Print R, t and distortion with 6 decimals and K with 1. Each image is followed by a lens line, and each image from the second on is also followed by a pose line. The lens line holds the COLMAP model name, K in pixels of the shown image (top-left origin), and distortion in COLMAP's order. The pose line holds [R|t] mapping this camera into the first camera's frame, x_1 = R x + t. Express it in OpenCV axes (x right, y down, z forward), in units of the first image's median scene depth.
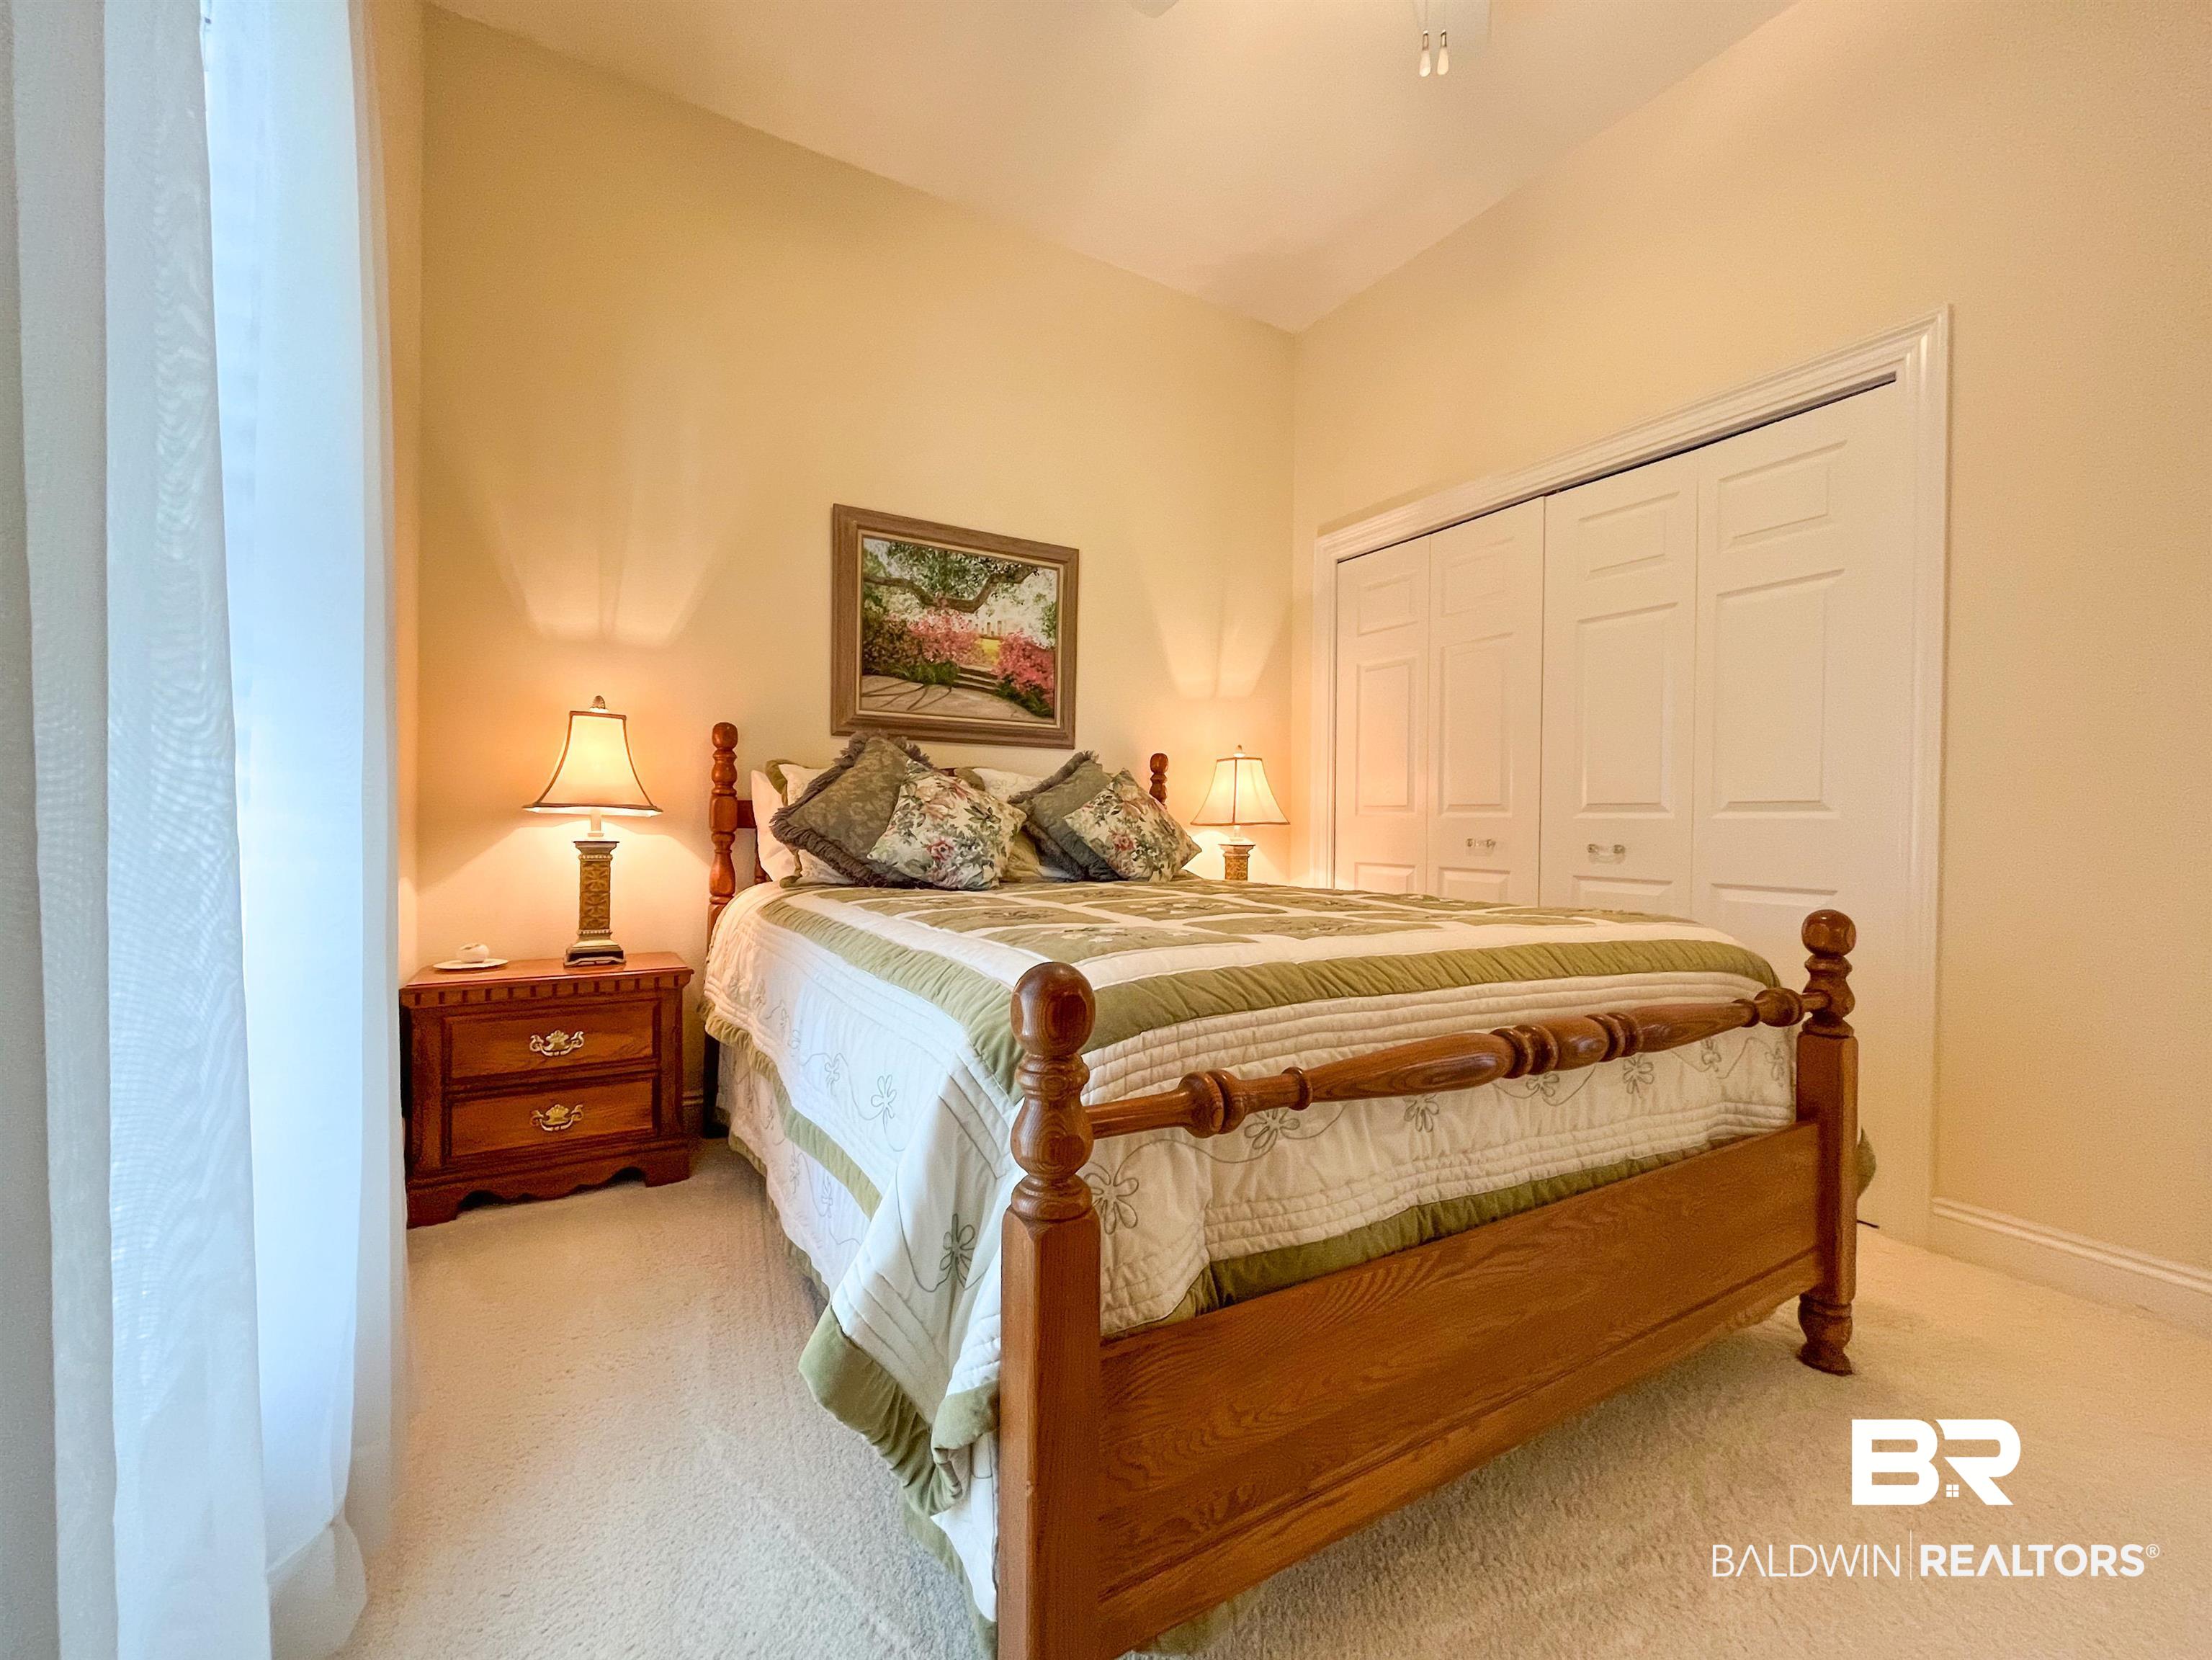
lens RADIAL K [[933.4, 0, 1100.4], [0, 933.4, 835.7], [0, 0, 1]] dist [-0.000437, -0.000645]
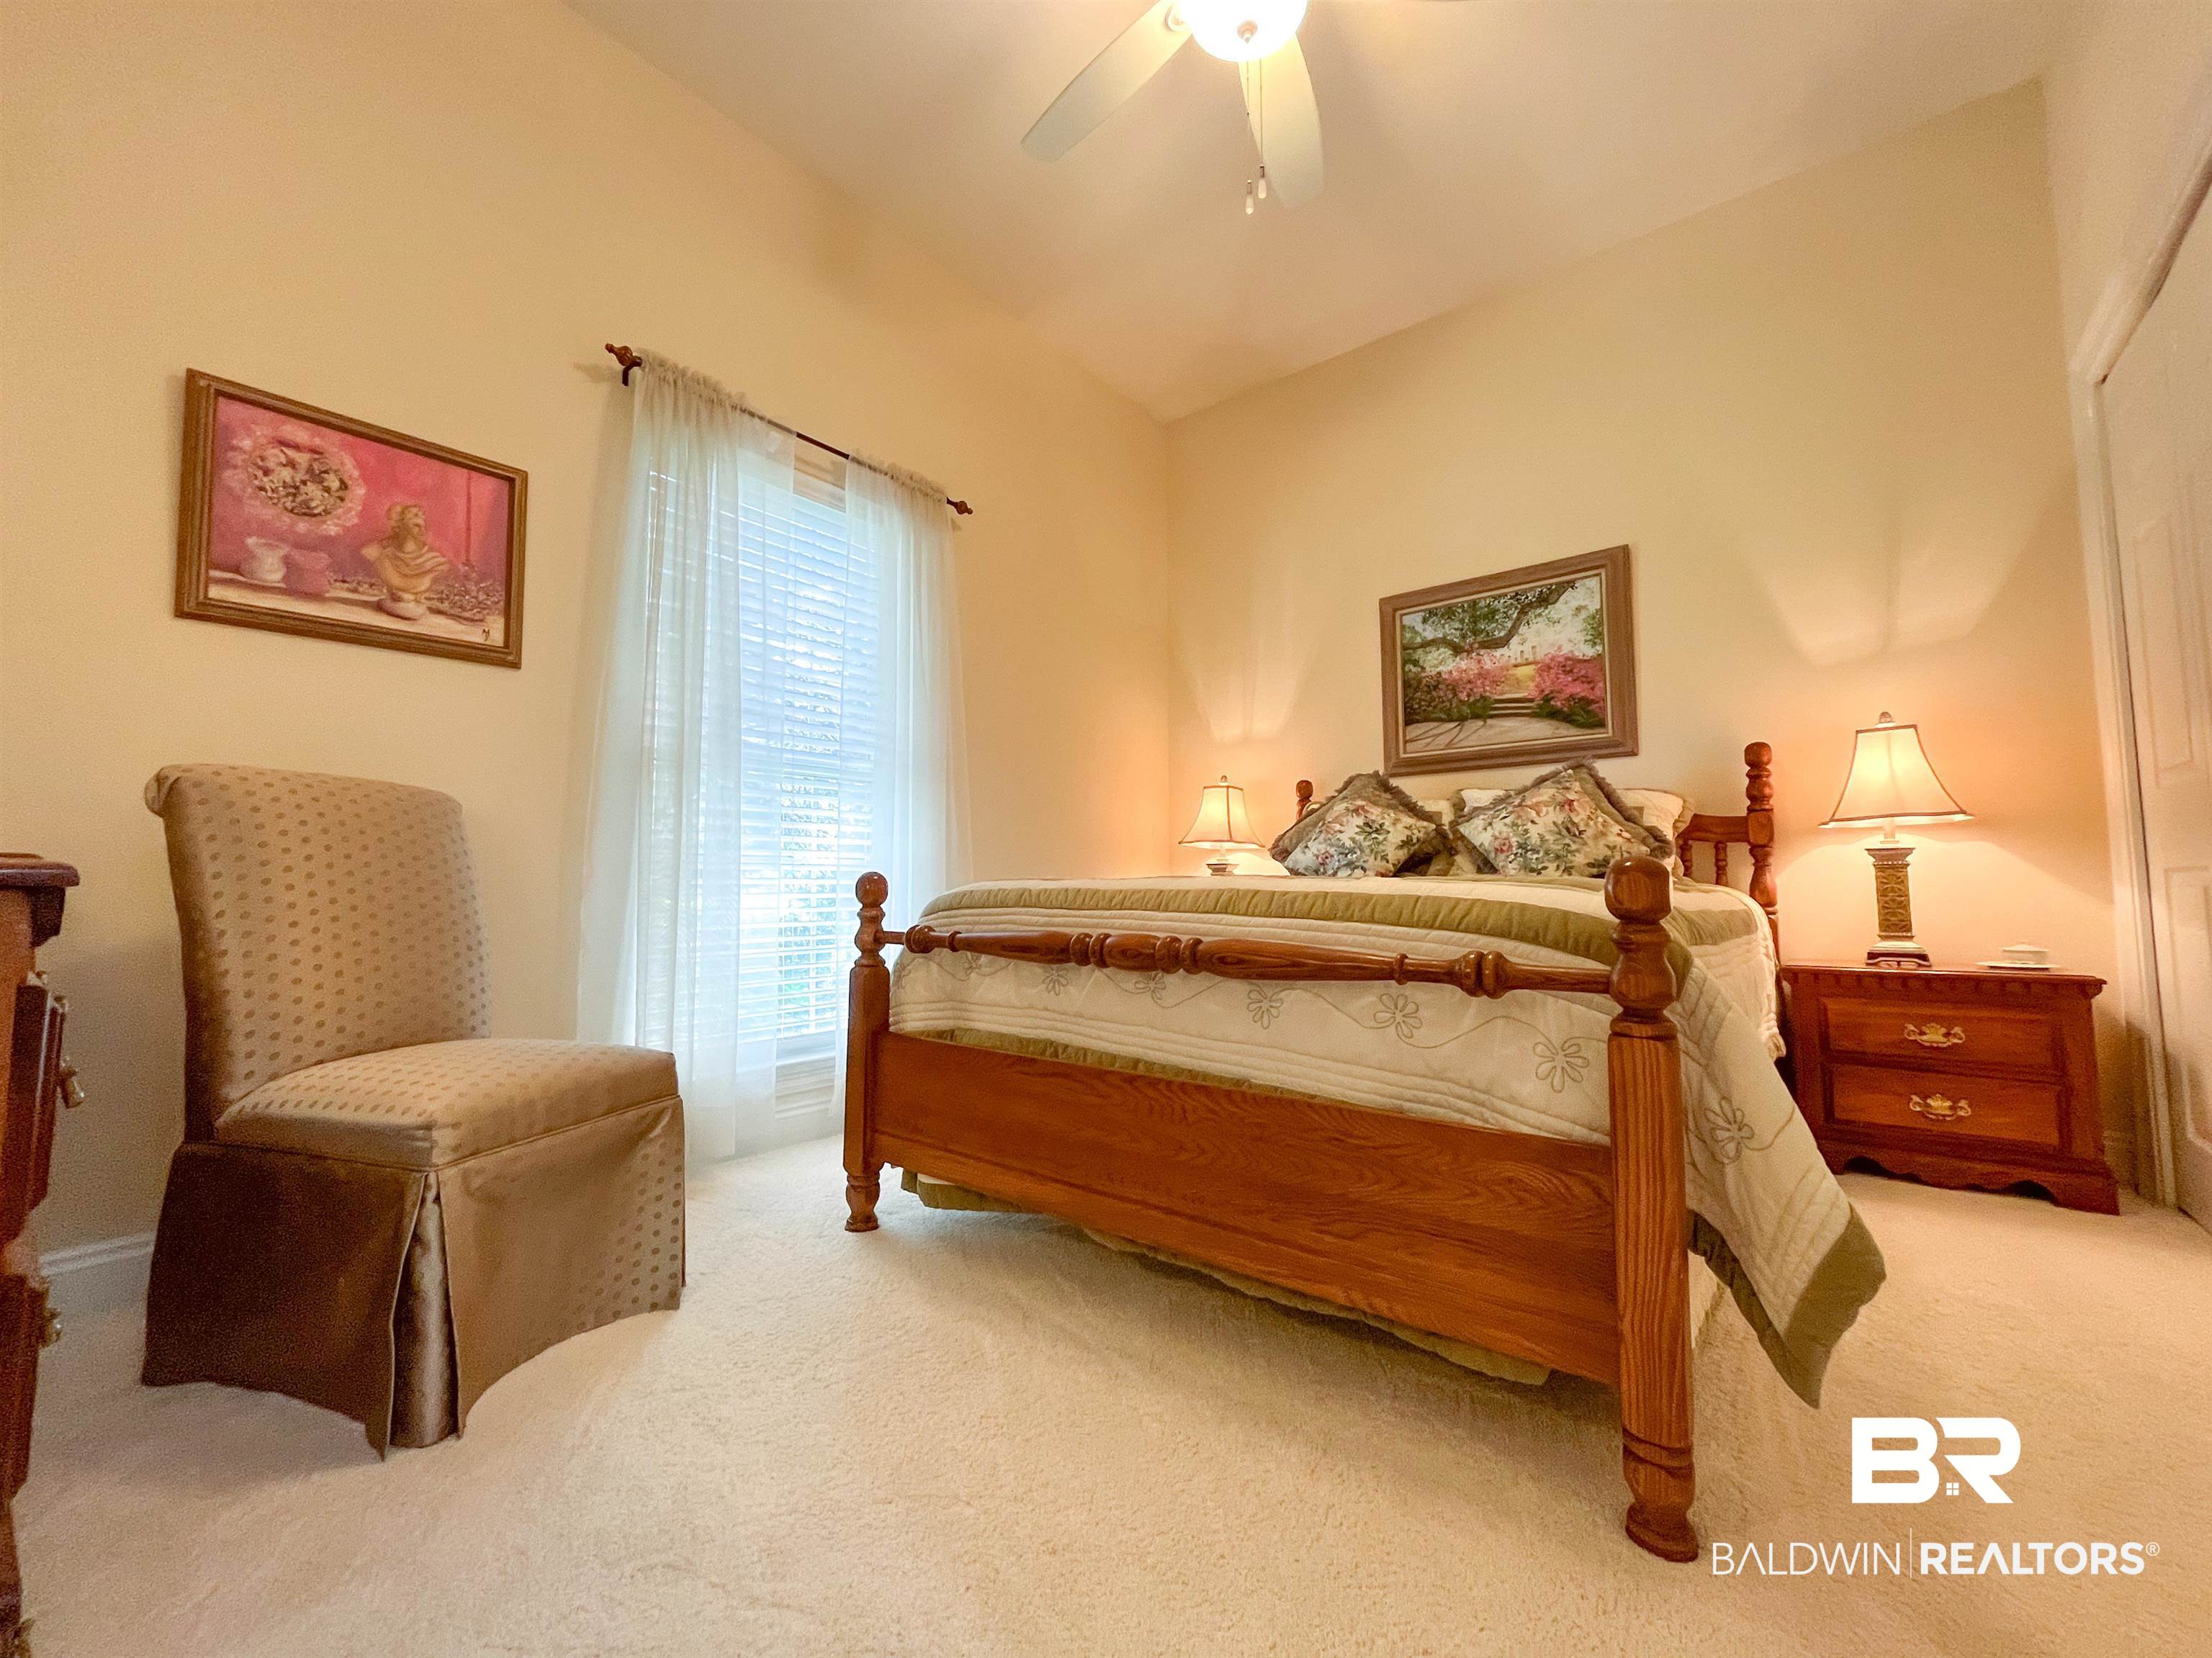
lens RADIAL K [[933.2, 0, 1100.4], [0, 933.2, 834.7], [0, 0, 1]] dist [-0.000437, -0.000645]
pose [[0.321800, -0.075658, -0.943780, 0.723391], [-0.002577, 0.996729, -0.080781, 0.067398], [0.946804, 0.028428, 0.320552, 0.218528]]
